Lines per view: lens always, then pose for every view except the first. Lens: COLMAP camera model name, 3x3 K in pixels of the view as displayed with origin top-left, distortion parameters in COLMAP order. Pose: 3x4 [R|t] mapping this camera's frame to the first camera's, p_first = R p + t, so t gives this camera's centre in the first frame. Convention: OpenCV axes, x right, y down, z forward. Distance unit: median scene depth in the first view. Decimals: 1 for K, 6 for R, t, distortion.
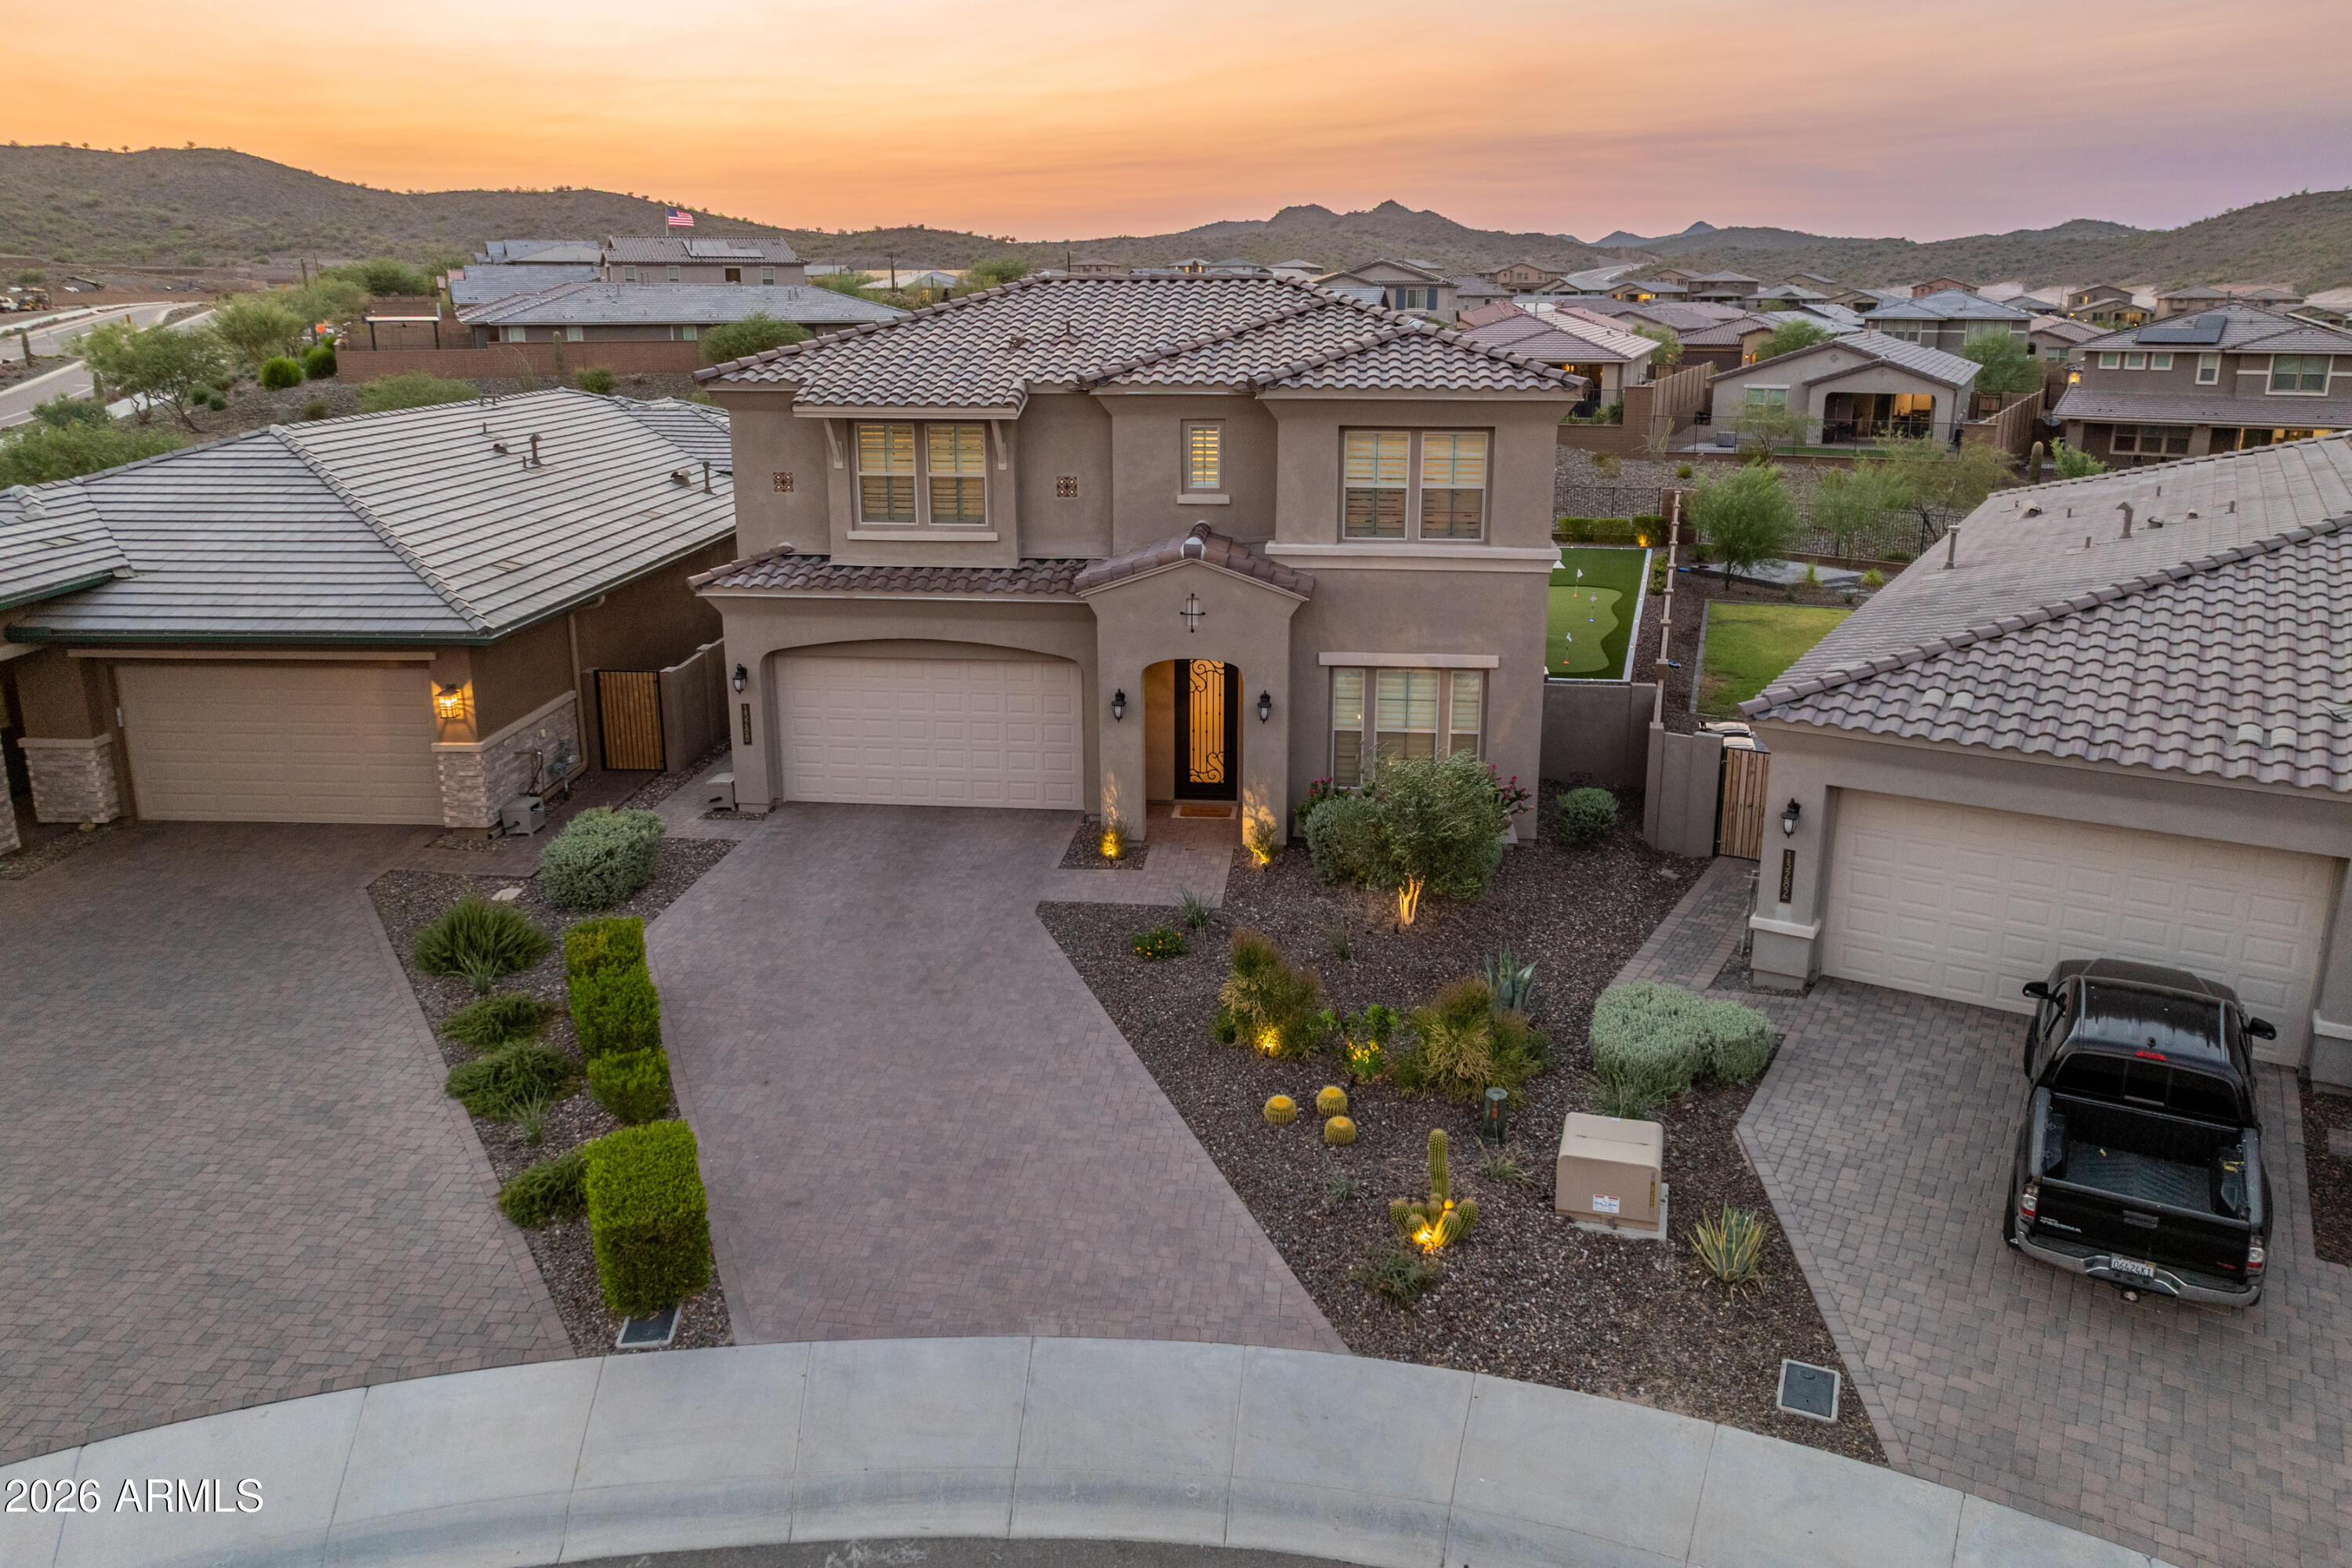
lens RADIAL K [[1646.0, 0, 1179.4], [0, 1646.0, 797.7], [0, 0, 1]] dist [-0.000247, -0.001870]
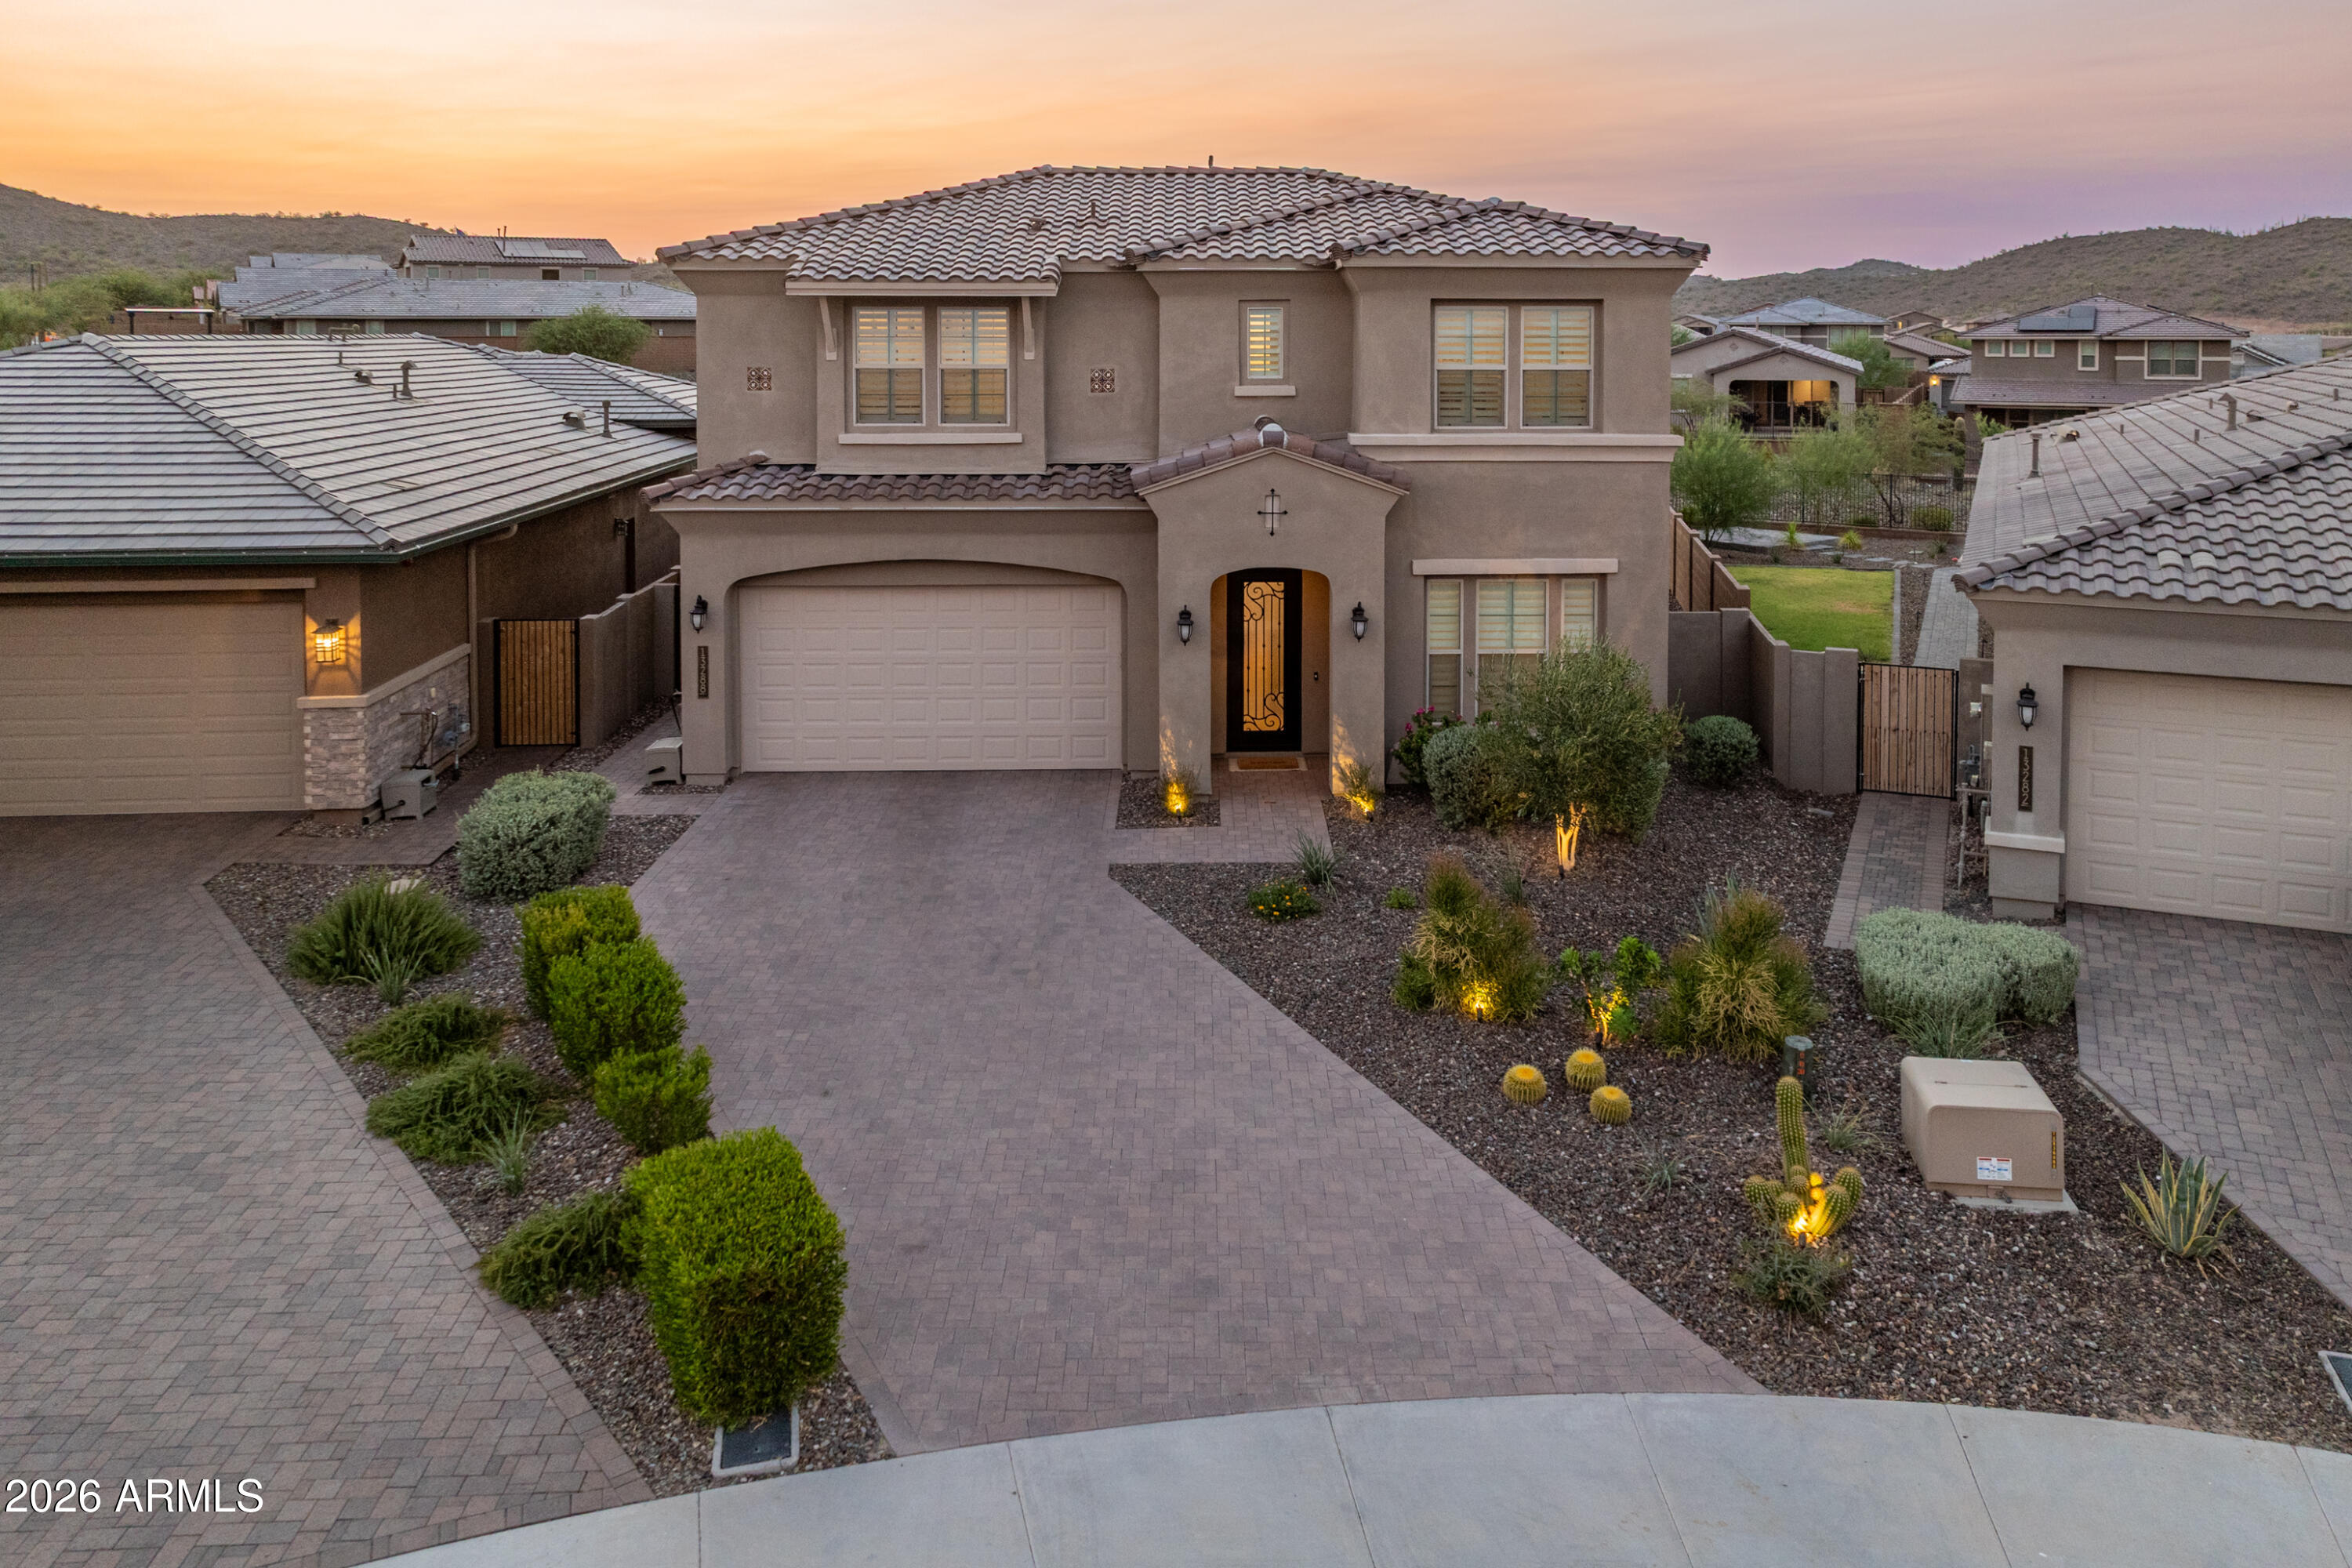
lens RADIAL K [[1748.5, 0, 1220.4], [0, 1748.5, 480.4], [0, 0, 1]] dist [-0.002949, 0.005001]
pose [[0.989899, -0.011140, 0.141334, -0.144670], [0.041963, 0.975261, -0.217037, 0.065561], [-0.135419, 0.220775, 0.965878, 0.130596]]
